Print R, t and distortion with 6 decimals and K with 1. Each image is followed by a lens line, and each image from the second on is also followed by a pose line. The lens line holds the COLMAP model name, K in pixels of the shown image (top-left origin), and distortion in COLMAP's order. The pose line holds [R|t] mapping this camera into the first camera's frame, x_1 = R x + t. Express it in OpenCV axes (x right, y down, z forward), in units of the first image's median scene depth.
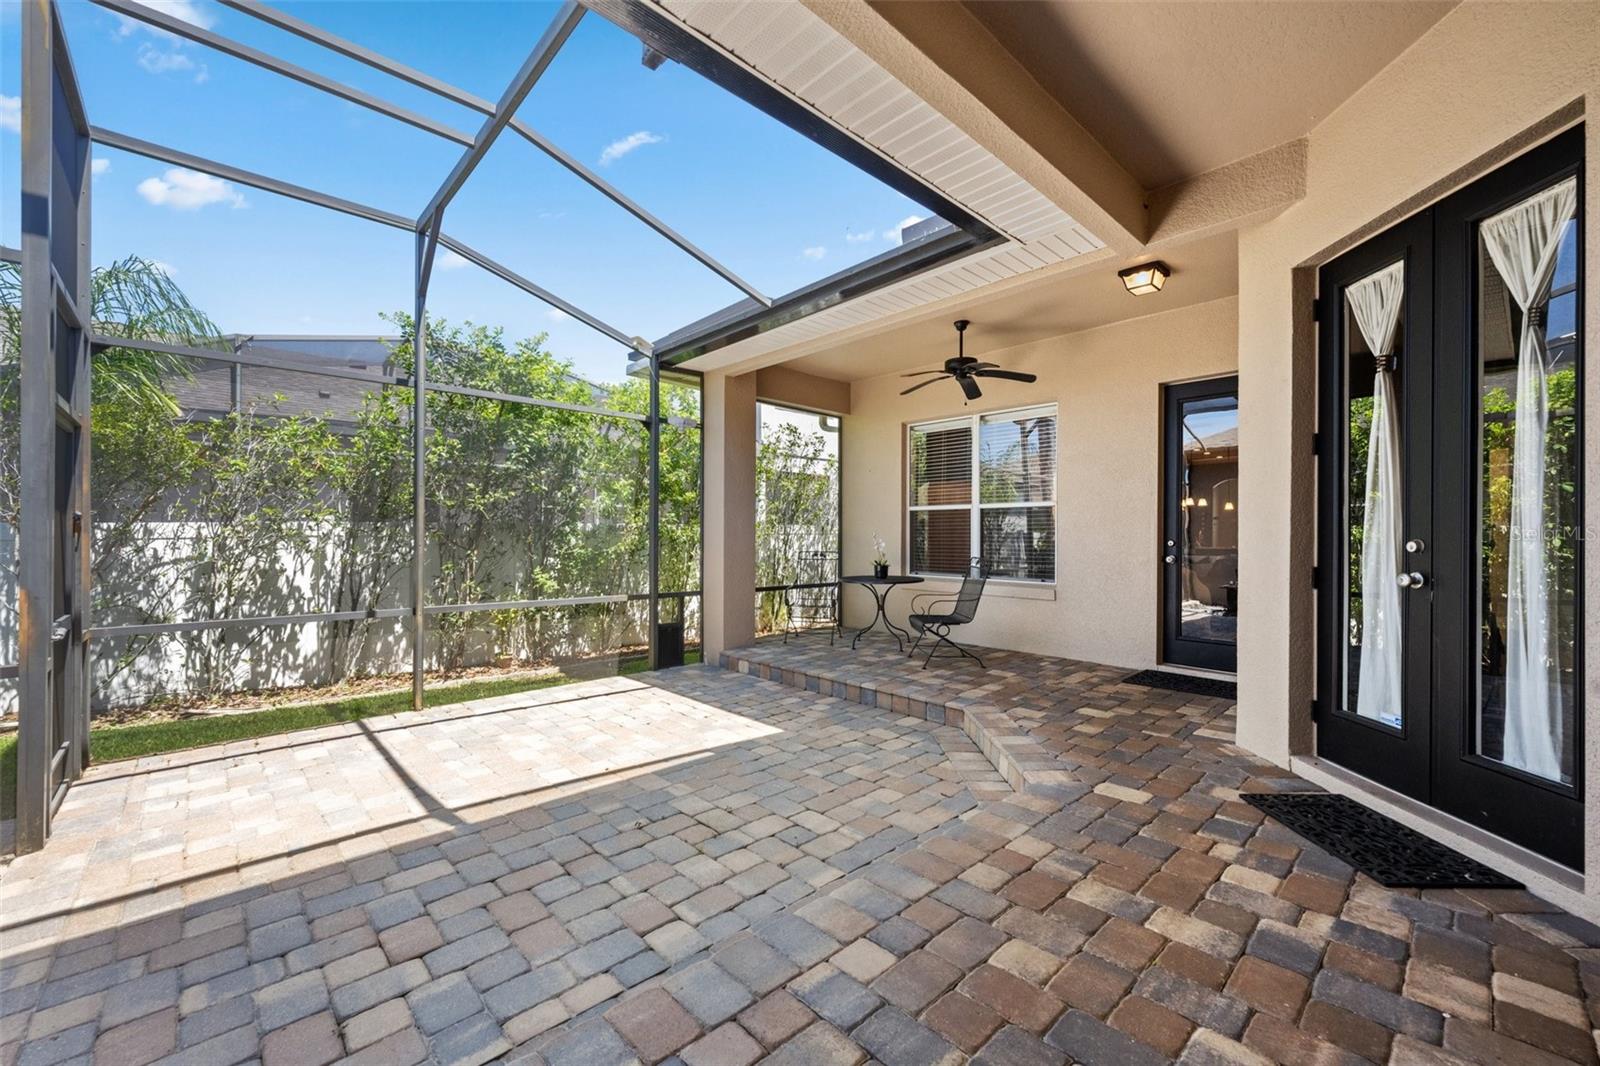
lens RADIAL K [[640.8, 0, 800.6], [0, 640.8, 535.7], [0, 0, 1]] dist [-0.000046, 0.000374]
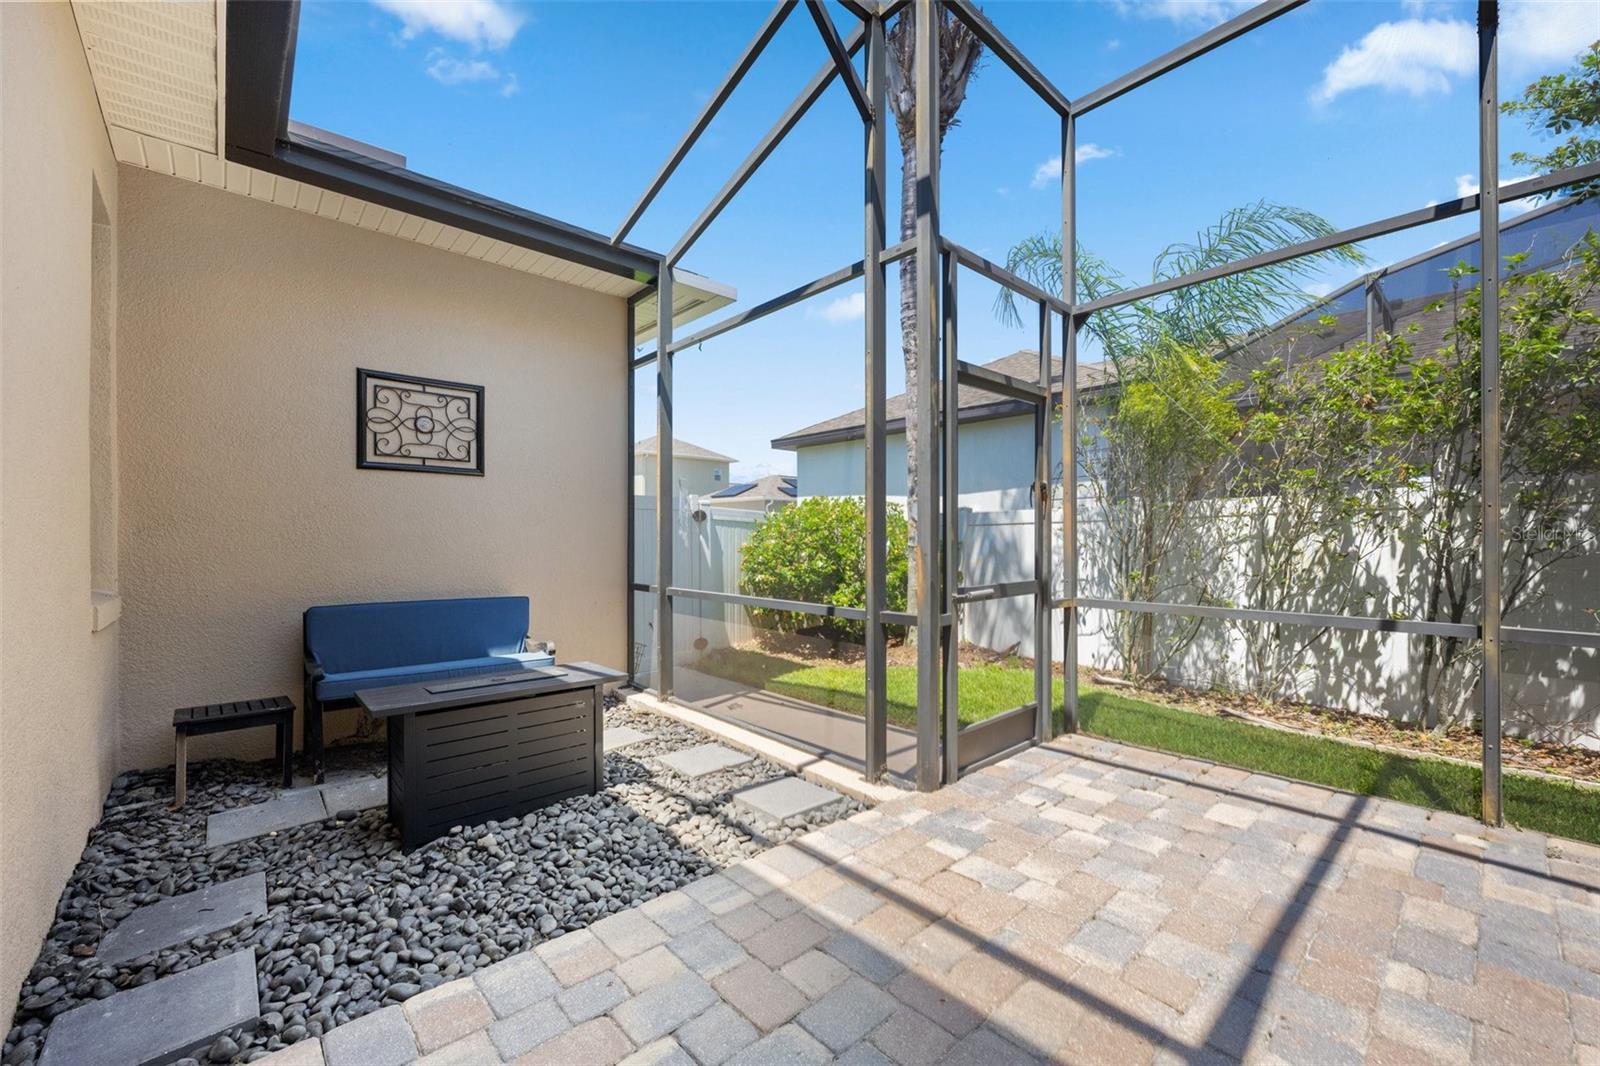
lens RADIAL K [[640.8, 0, 800.5], [0, 640.8, 530.4], [0, 0, 1]] dist [-0.000046, 0.000374]
pose [[-0.015436, -0.013132, -0.999795, -0.057989], [0.004364, 0.999903, -0.013201, 0.034661], [0.999871, -0.004567, -0.015377, 0.395560]]
